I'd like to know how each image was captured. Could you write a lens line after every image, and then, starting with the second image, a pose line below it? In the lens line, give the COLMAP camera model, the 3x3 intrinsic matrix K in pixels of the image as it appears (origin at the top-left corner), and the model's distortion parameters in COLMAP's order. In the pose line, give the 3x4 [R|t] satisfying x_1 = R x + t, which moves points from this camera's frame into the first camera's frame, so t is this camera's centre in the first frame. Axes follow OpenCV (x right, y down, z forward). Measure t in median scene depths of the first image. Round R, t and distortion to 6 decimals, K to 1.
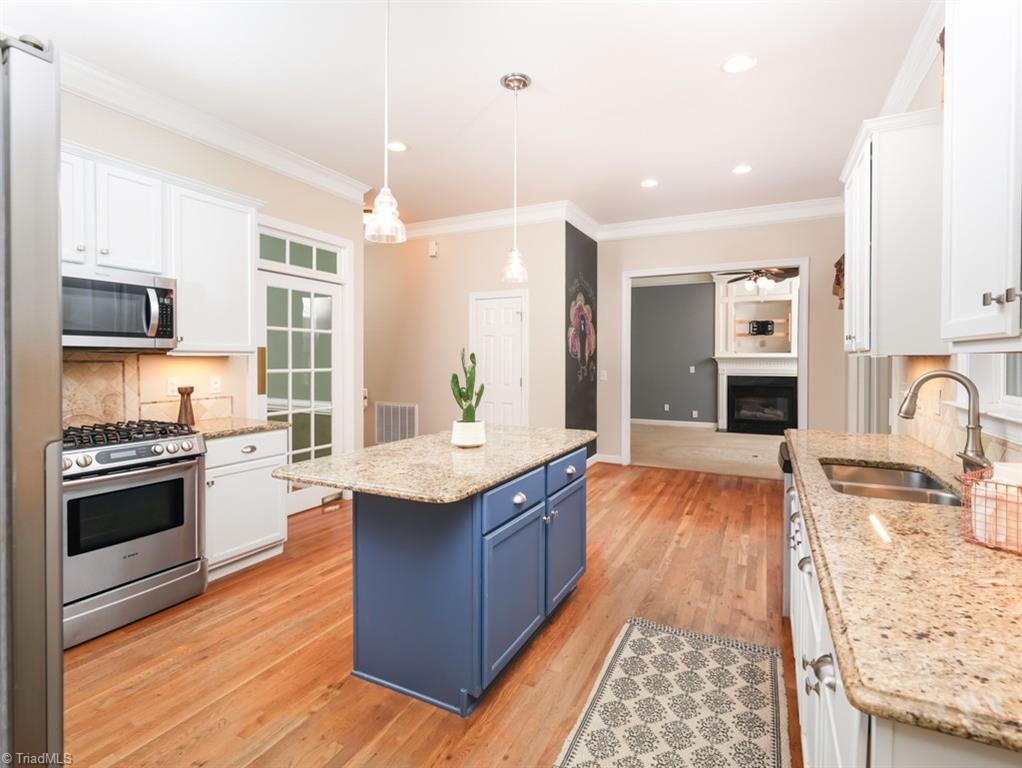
lens RADIAL K [[537.5, 0, 511.0], [0, 537.5, 384.0], [0, 0, 1]] dist [-0.002352, -0.000905]
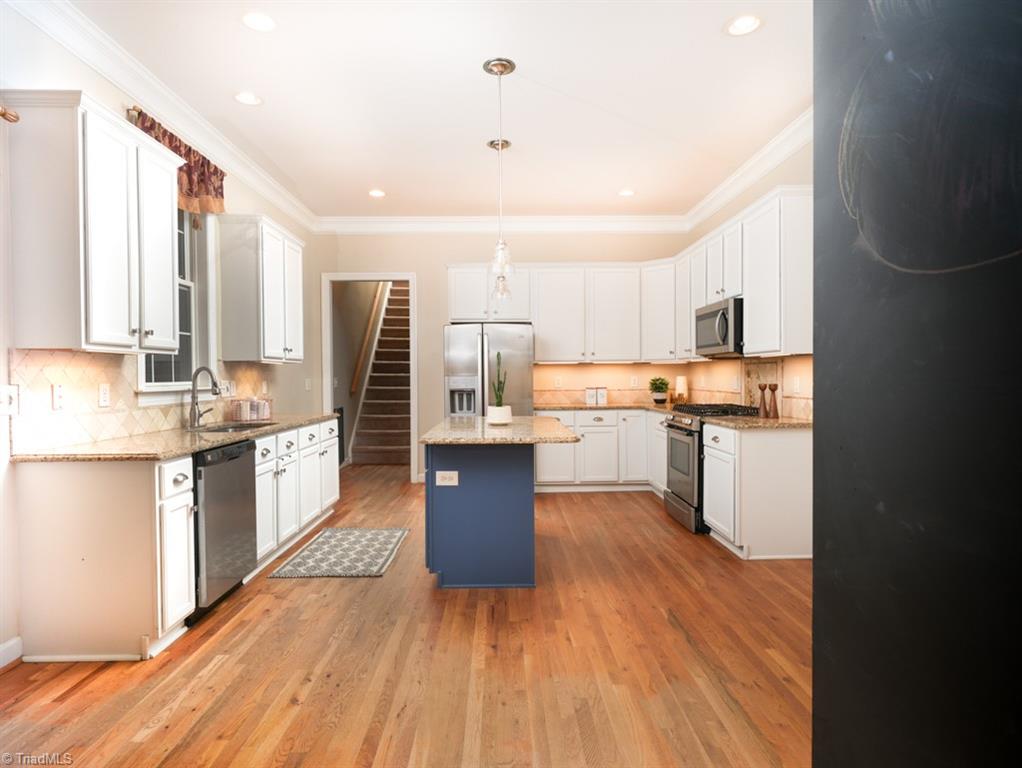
lens RADIAL K [[537.5, 0, 511.0], [0, 537.5, 384.0], [0, 0, 1]] dist [-0.002352, -0.000905]
pose [[-0.879664, 0.011106, -0.475467, 0.459539], [-0.016618, 0.998399, 0.054066, -0.053291], [0.475306, 0.055461, -0.878071, 1.875918]]
